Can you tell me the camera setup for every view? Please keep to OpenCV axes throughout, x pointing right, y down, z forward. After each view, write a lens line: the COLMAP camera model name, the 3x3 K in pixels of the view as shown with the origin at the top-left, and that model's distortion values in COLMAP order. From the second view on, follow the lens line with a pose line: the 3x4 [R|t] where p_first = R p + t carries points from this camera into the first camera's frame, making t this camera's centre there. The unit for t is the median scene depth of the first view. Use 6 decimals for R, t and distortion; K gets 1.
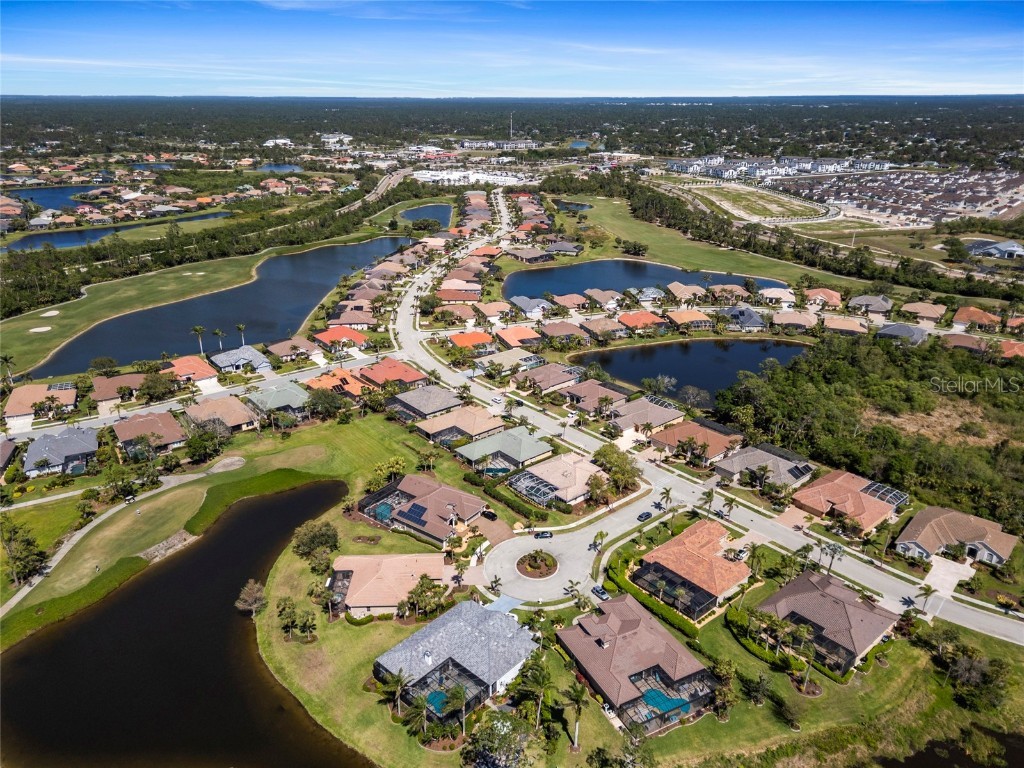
lens RADIAL K [[718.6, 0, 509.9], [0, 718.6, 386.5], [0, 0, 1]] dist [0.085656, -0.084906]
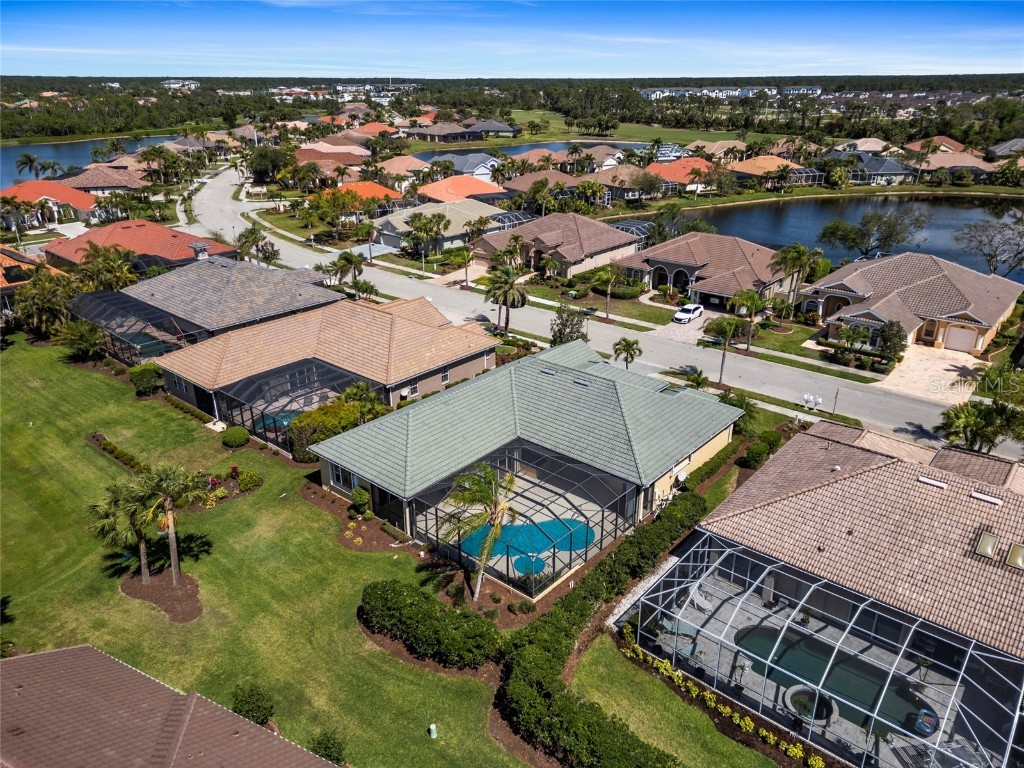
lens RADIAL K [[718.6, 0, 509.9], [0, 718.6, 386.5], [0, 0, 1]] dist [0.085656, -0.084906]
pose [[0.987533, -0.062129, 0.144633, -0.044949], [0.059309, 0.997958, 0.023731, 0.062905], [-0.145812, -0.014857, 0.989201, 0.727545]]
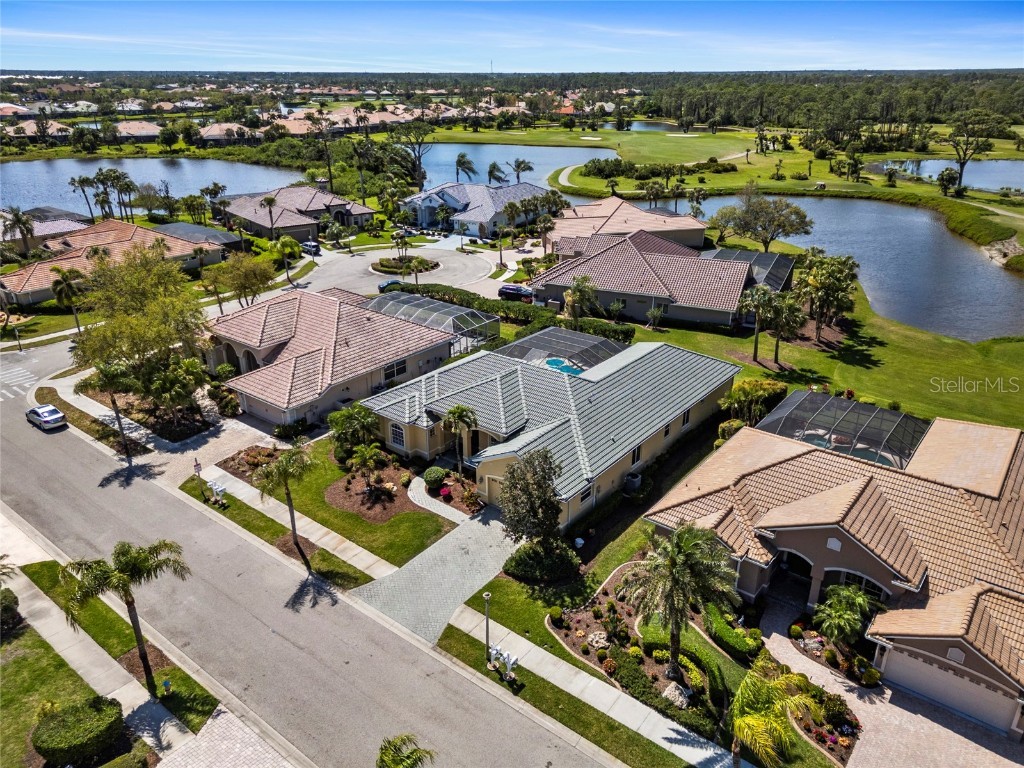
lens RADIAL K [[733.5, 0, 512.0], [0, 733.5, 384.0], [0, 0, 1]] dist [0.022215, -0.000486]
pose [[-0.979302, 0.083165, -0.184530, 0.052203], [-0.071675, 0.710122, 0.700421, -0.085571], [0.189290, 0.699149, -0.689463, 1.096555]]
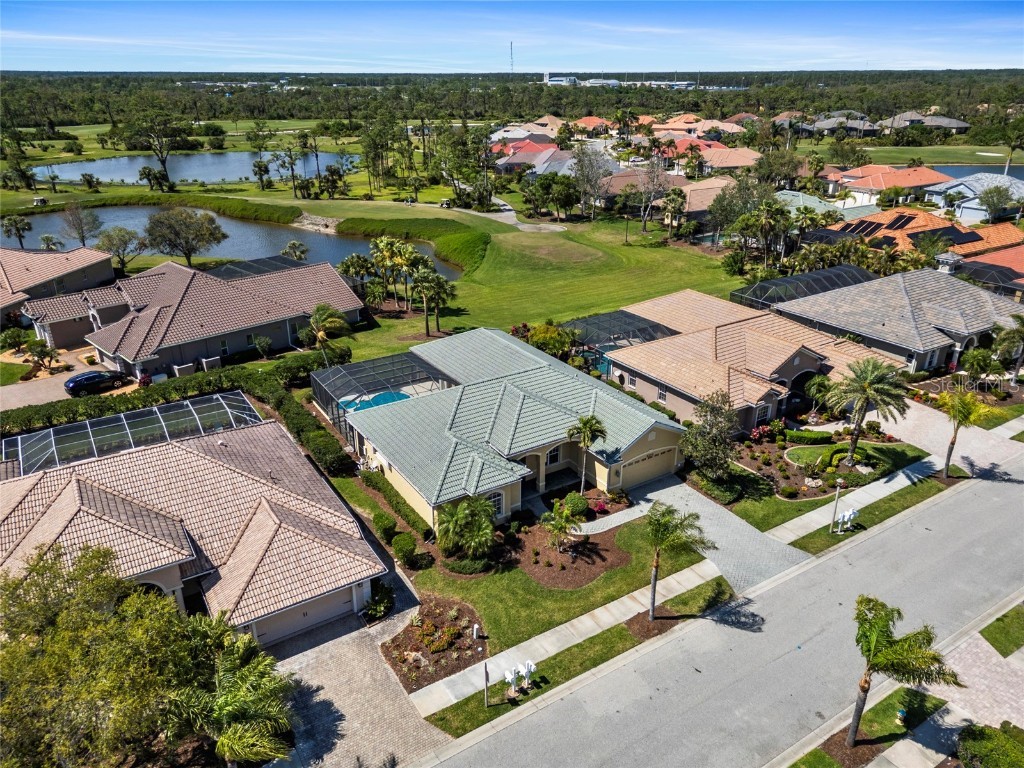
lens RADIAL K [[733.5, 0, 512.0], [0, 733.5, 384.0], [0, 0, 1]] dist [0.022215, -0.000486]
pose [[-0.127212, 0.390107, -0.911940, 0.202527], [-0.371277, 0.833840, 0.408489, -0.022087], [0.919767, 0.390547, 0.038763, 0.934998]]
